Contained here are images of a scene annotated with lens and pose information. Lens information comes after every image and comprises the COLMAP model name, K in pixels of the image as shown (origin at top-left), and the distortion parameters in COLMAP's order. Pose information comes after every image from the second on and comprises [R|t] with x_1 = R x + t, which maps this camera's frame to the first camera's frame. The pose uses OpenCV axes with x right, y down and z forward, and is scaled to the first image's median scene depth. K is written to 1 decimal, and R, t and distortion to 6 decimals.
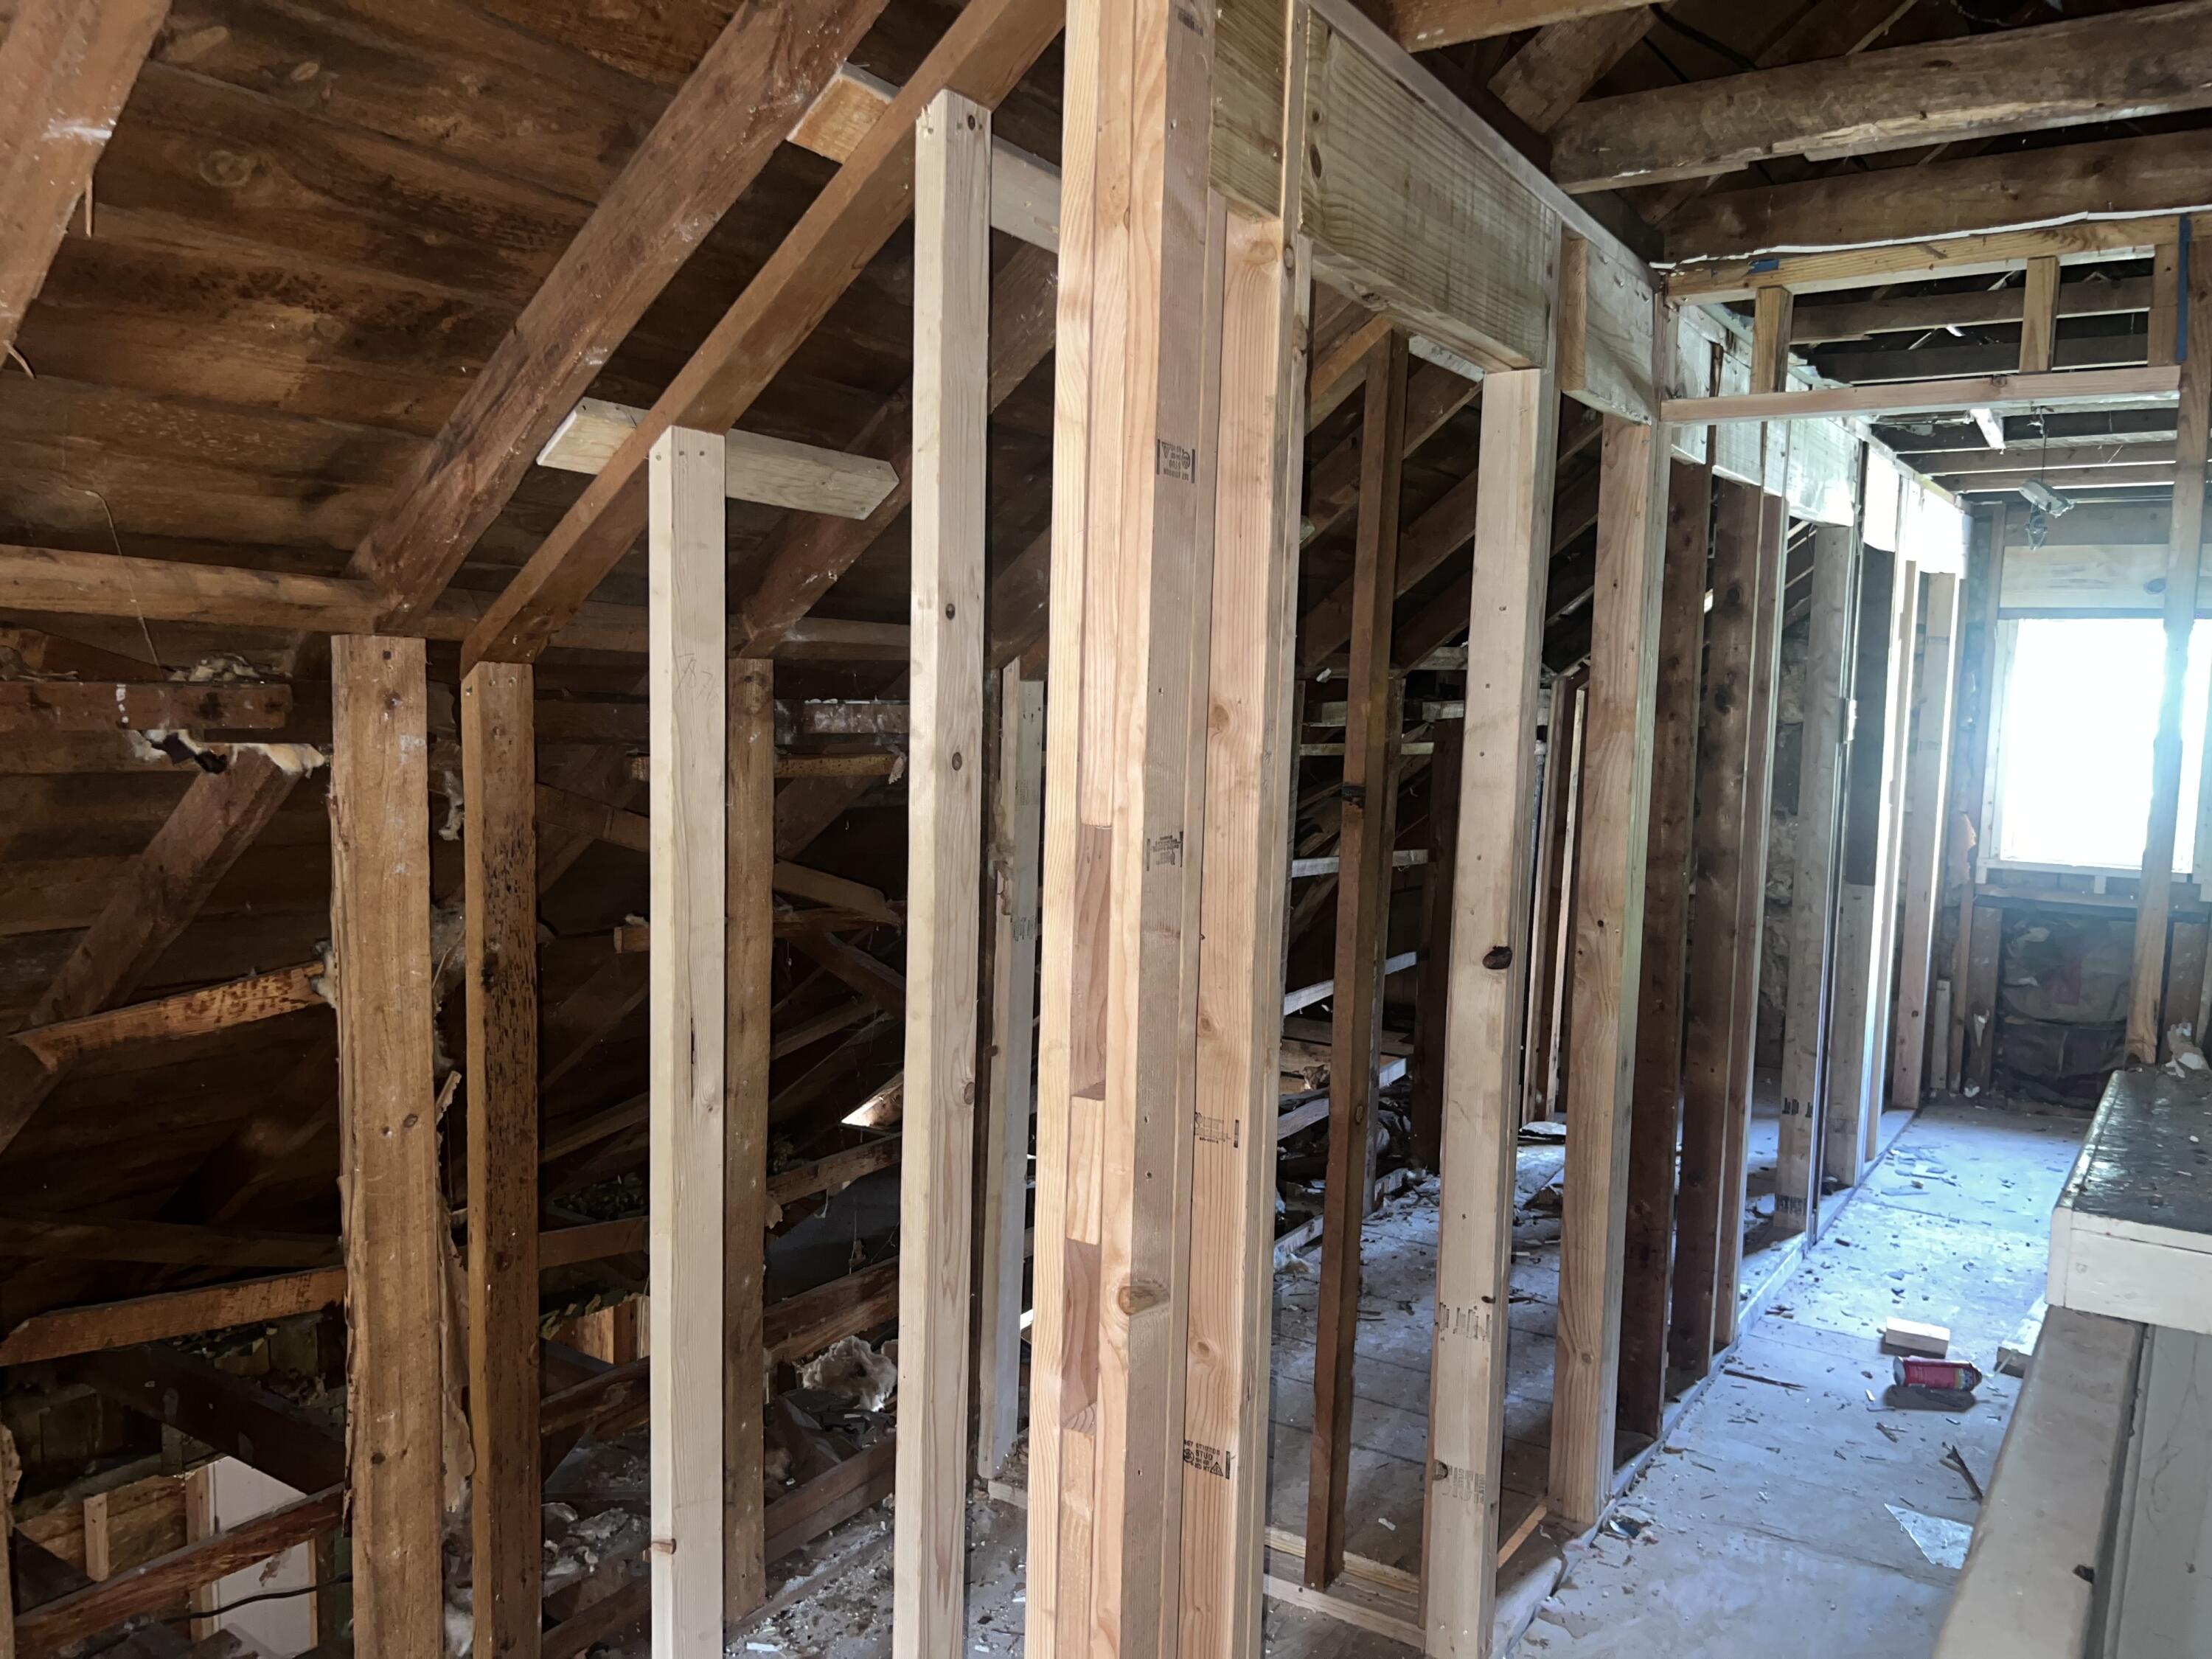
lens RADIAL K [[1689.3, 0, 1124.3], [0, 1689.3, 864.9], [0, 0, 1]] dist [0.073733, -0.084323]
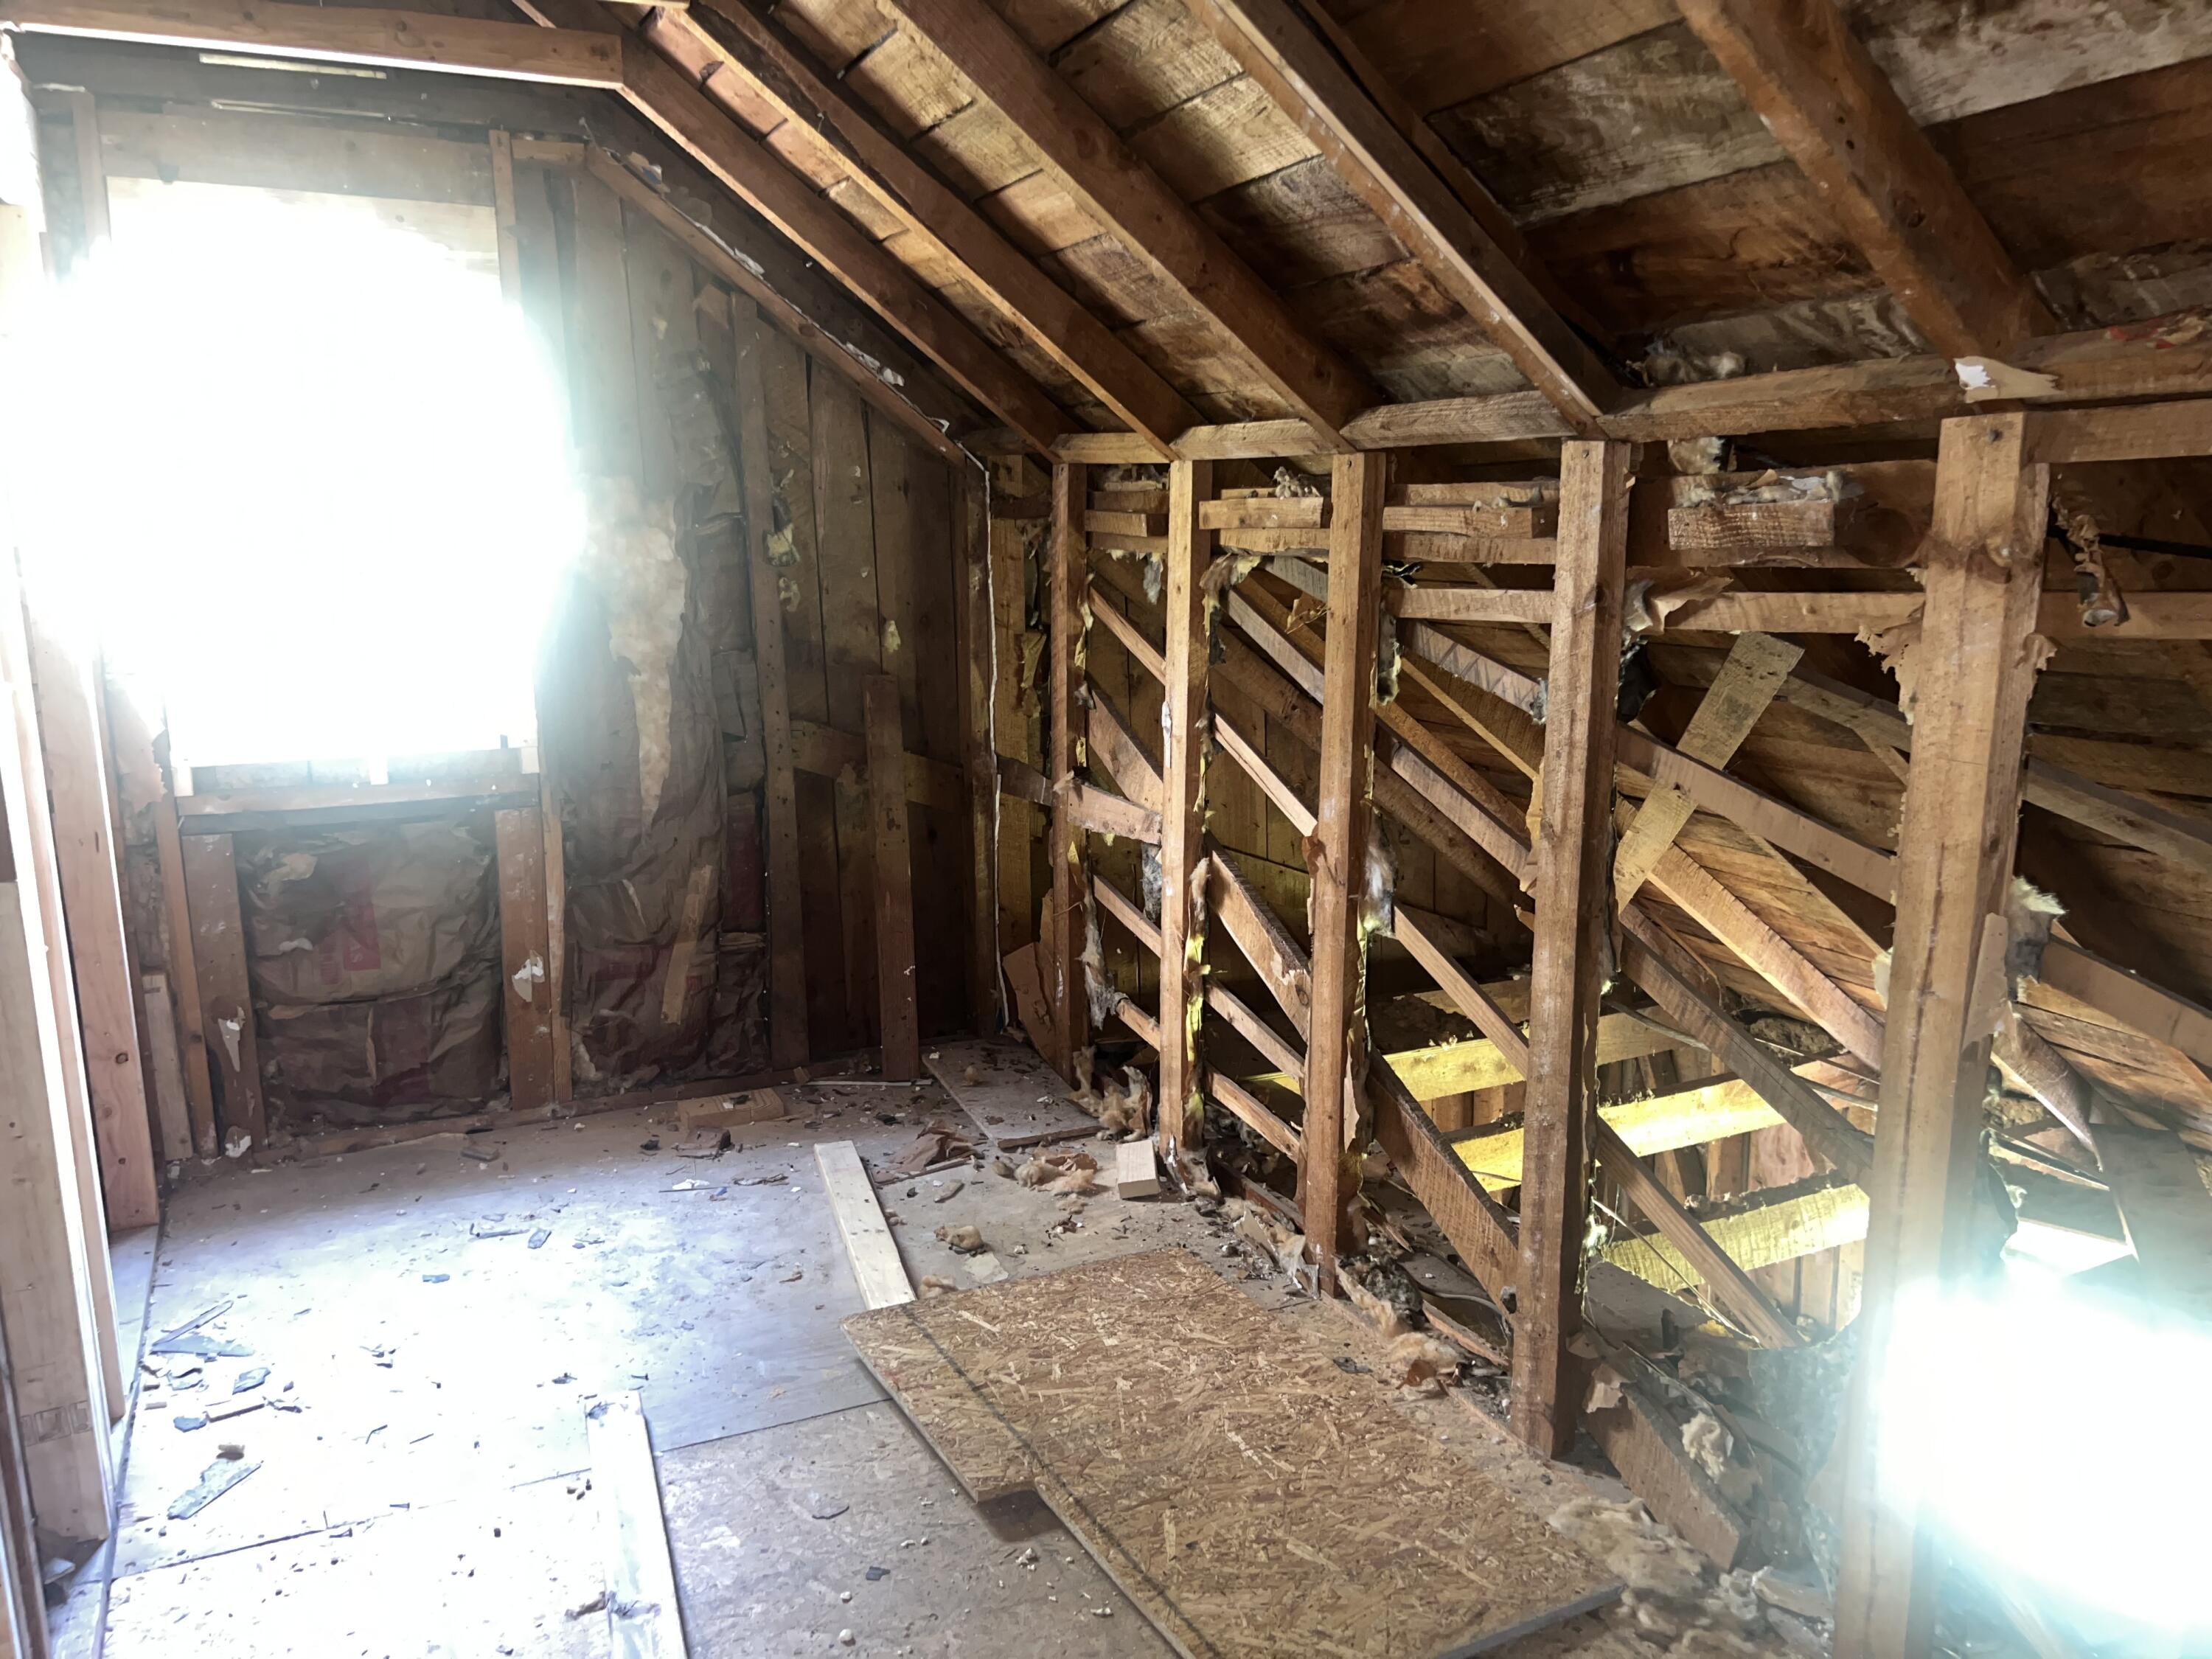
lens RADIAL K [[1689.3, 0, 1124.3], [0, 1689.3, 864.9], [0, 0, 1]] dist [0.073733, -0.084323]
pose [[0.509389, -0.204980, 0.835767, 0.178763], [0.095809, 0.978687, 0.181638, -0.040399], [-0.855186, -0.012450, 0.518171, 0.438074]]
